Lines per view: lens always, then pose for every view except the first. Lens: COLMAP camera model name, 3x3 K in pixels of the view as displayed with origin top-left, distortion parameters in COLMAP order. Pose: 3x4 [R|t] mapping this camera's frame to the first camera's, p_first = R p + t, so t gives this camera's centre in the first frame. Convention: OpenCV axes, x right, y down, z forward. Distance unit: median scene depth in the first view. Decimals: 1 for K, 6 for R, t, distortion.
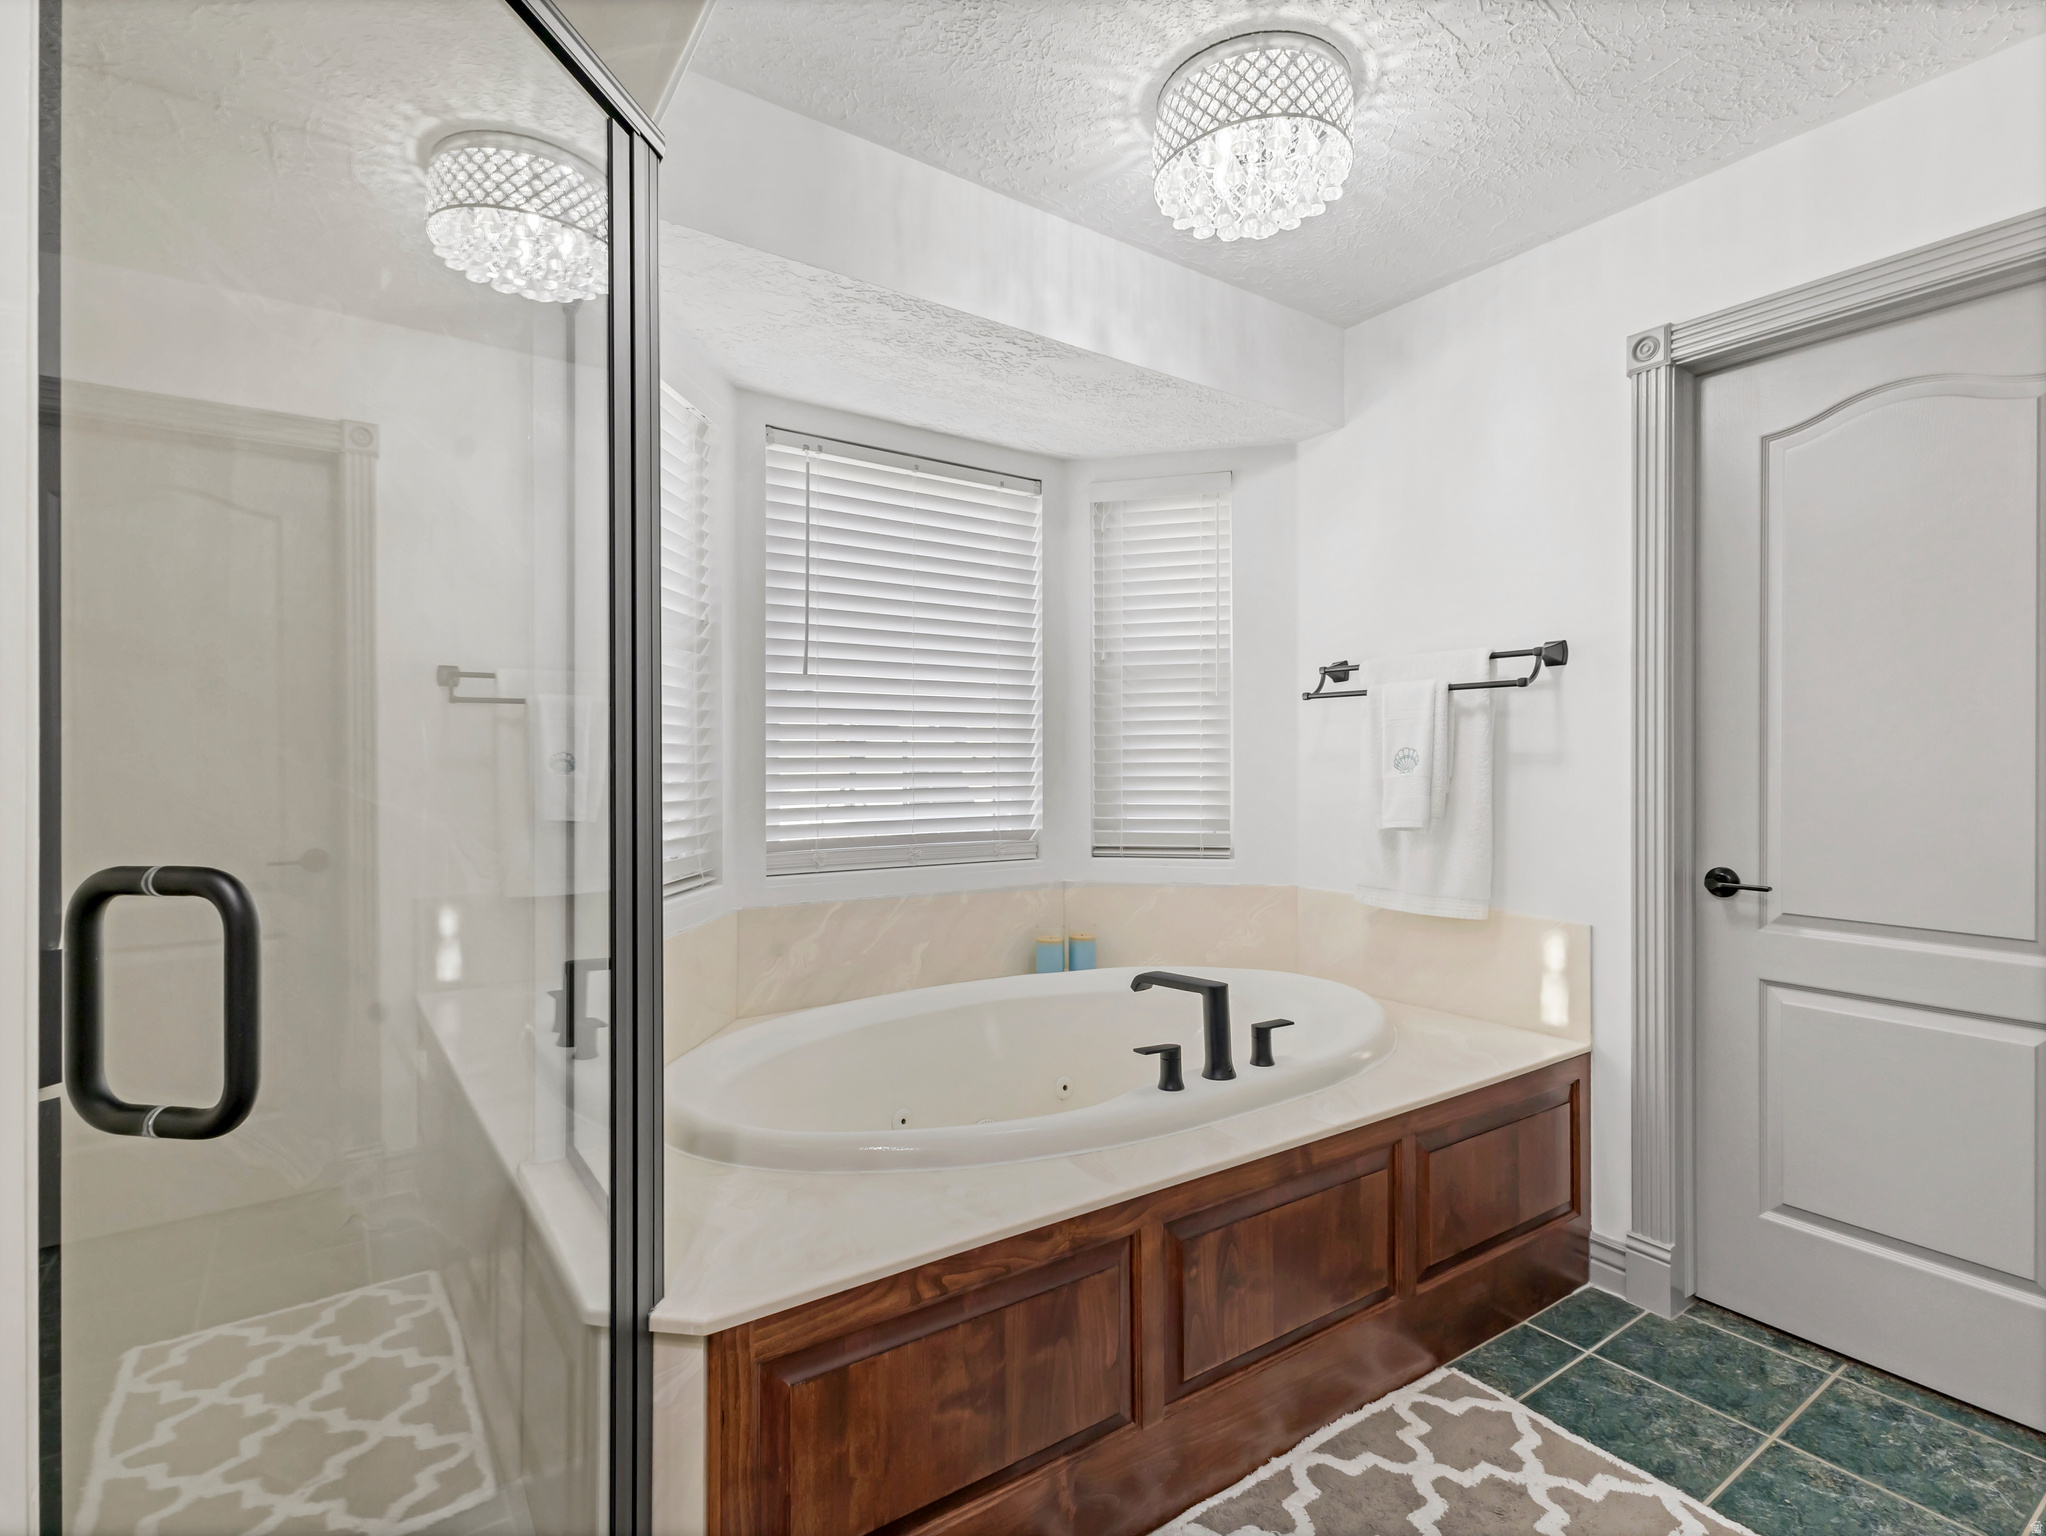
lens RADIAL K [[1002.8, 0, 1015.8], [0, 1002.8, 755.0], [0, 0, 1]] dist [0.010808, -0.001257]
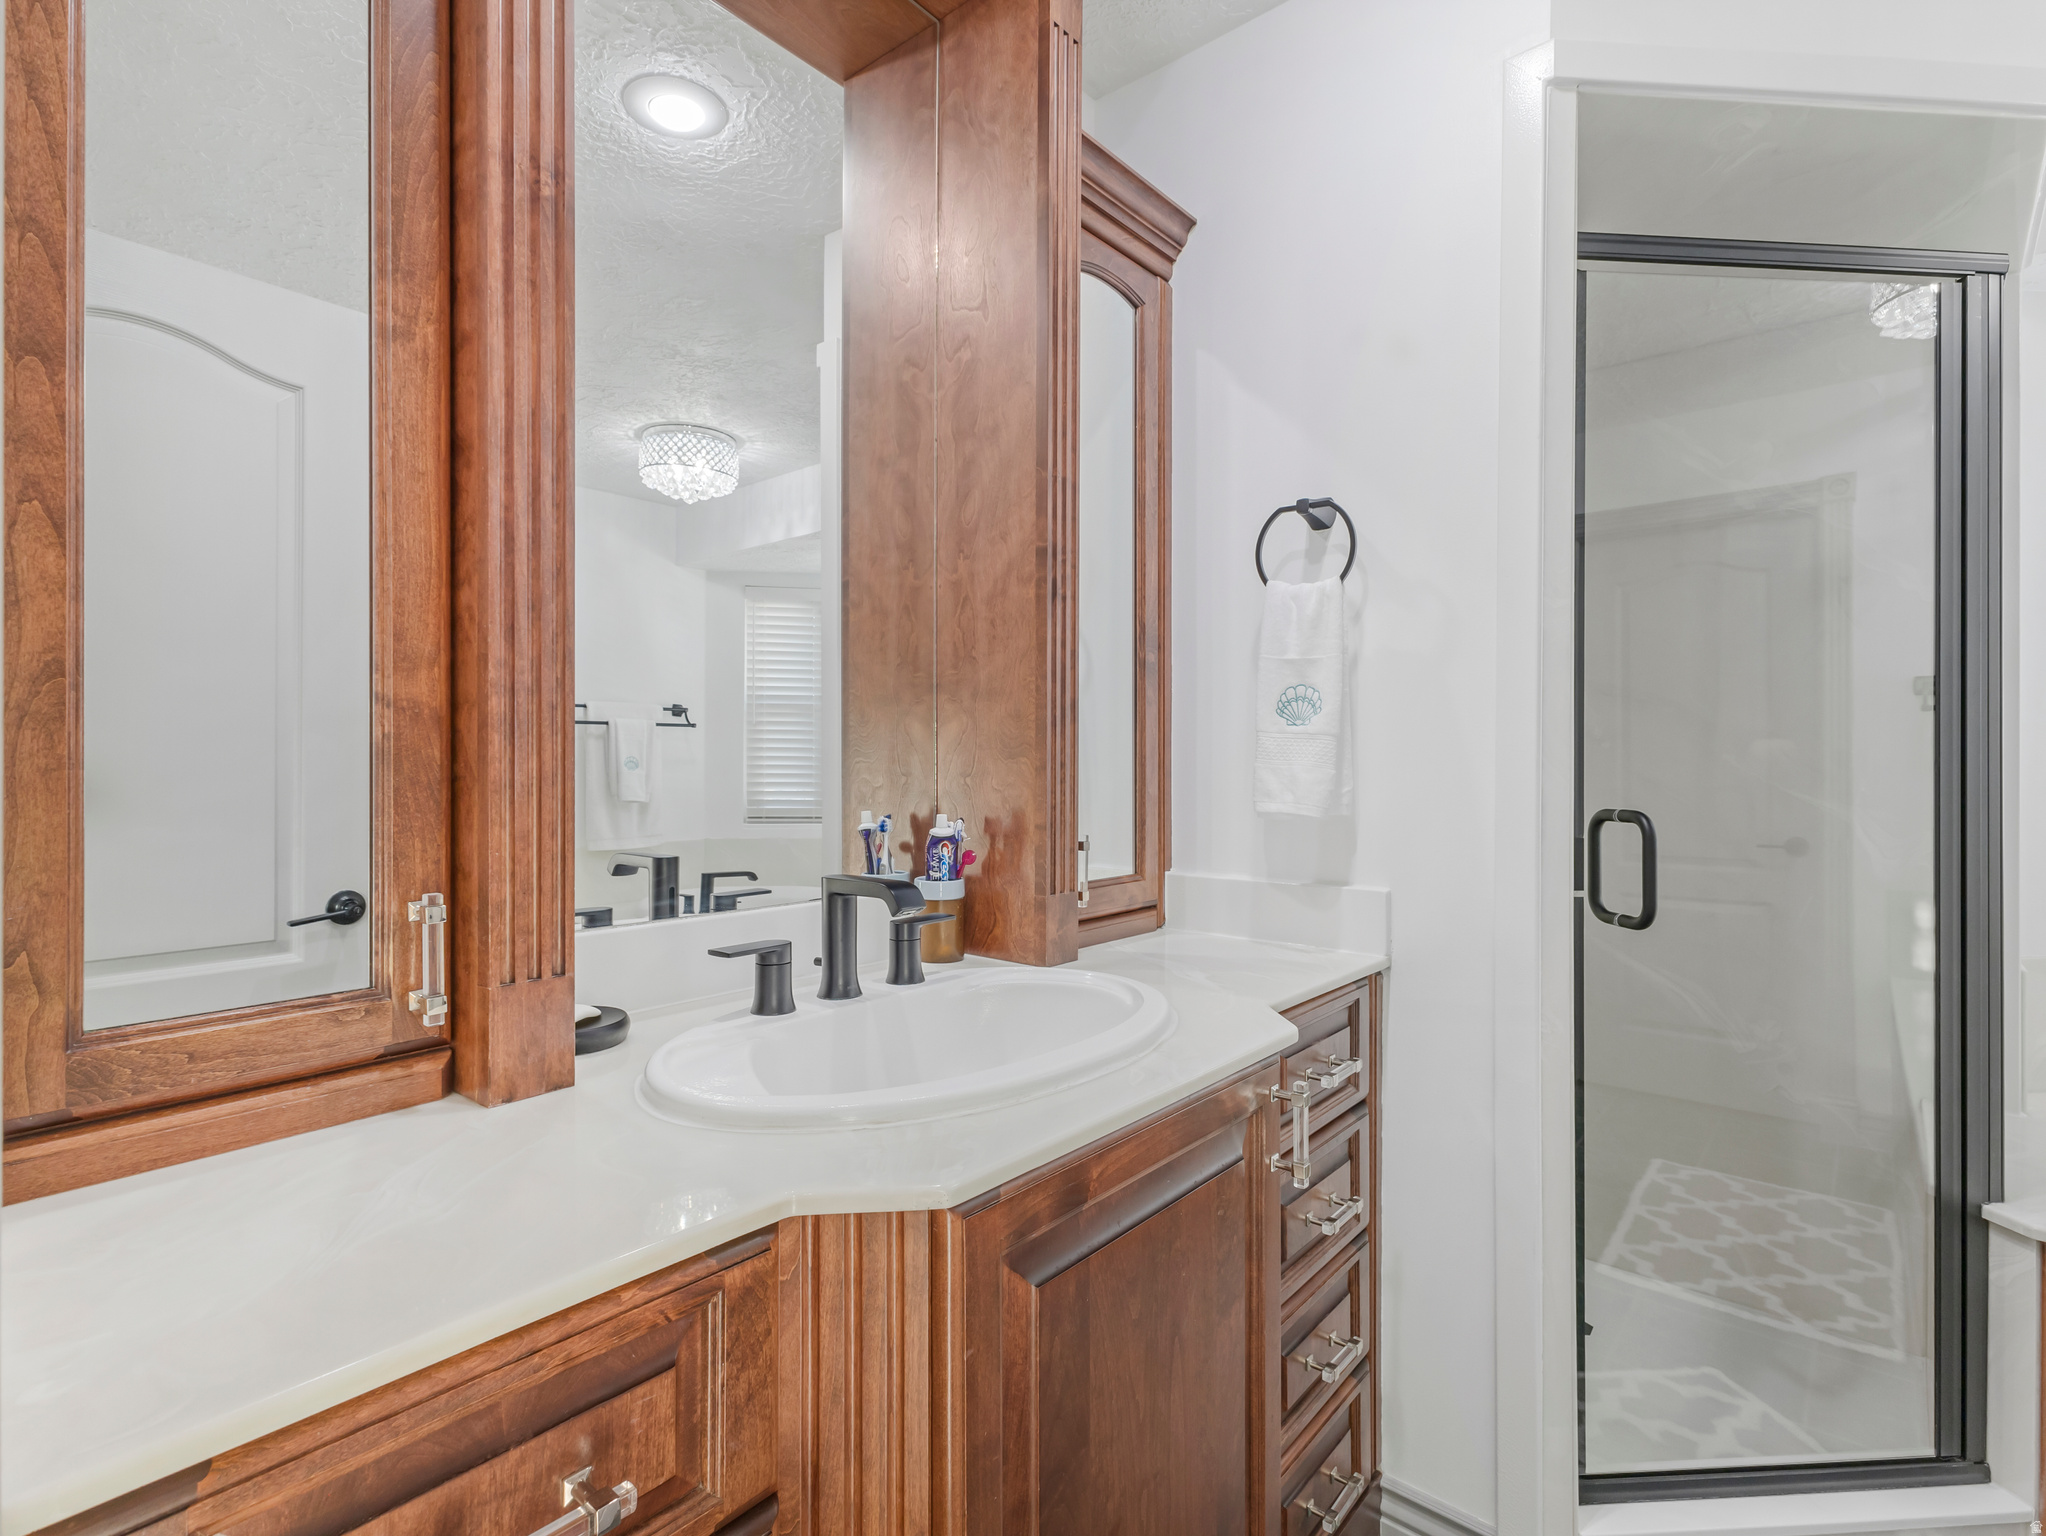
lens RADIAL K [[1002.8, 0, 1017.0], [0, 1002.8, 756.7], [0, 0, 1]] dist [0.010808, -0.001257]
pose [[0.252125, 0.003875, -0.967687, 0.553700], [-0.004204, 0.999987, 0.002910, -0.006177], [0.967685, 0.003334, 0.252138, -0.491383]]
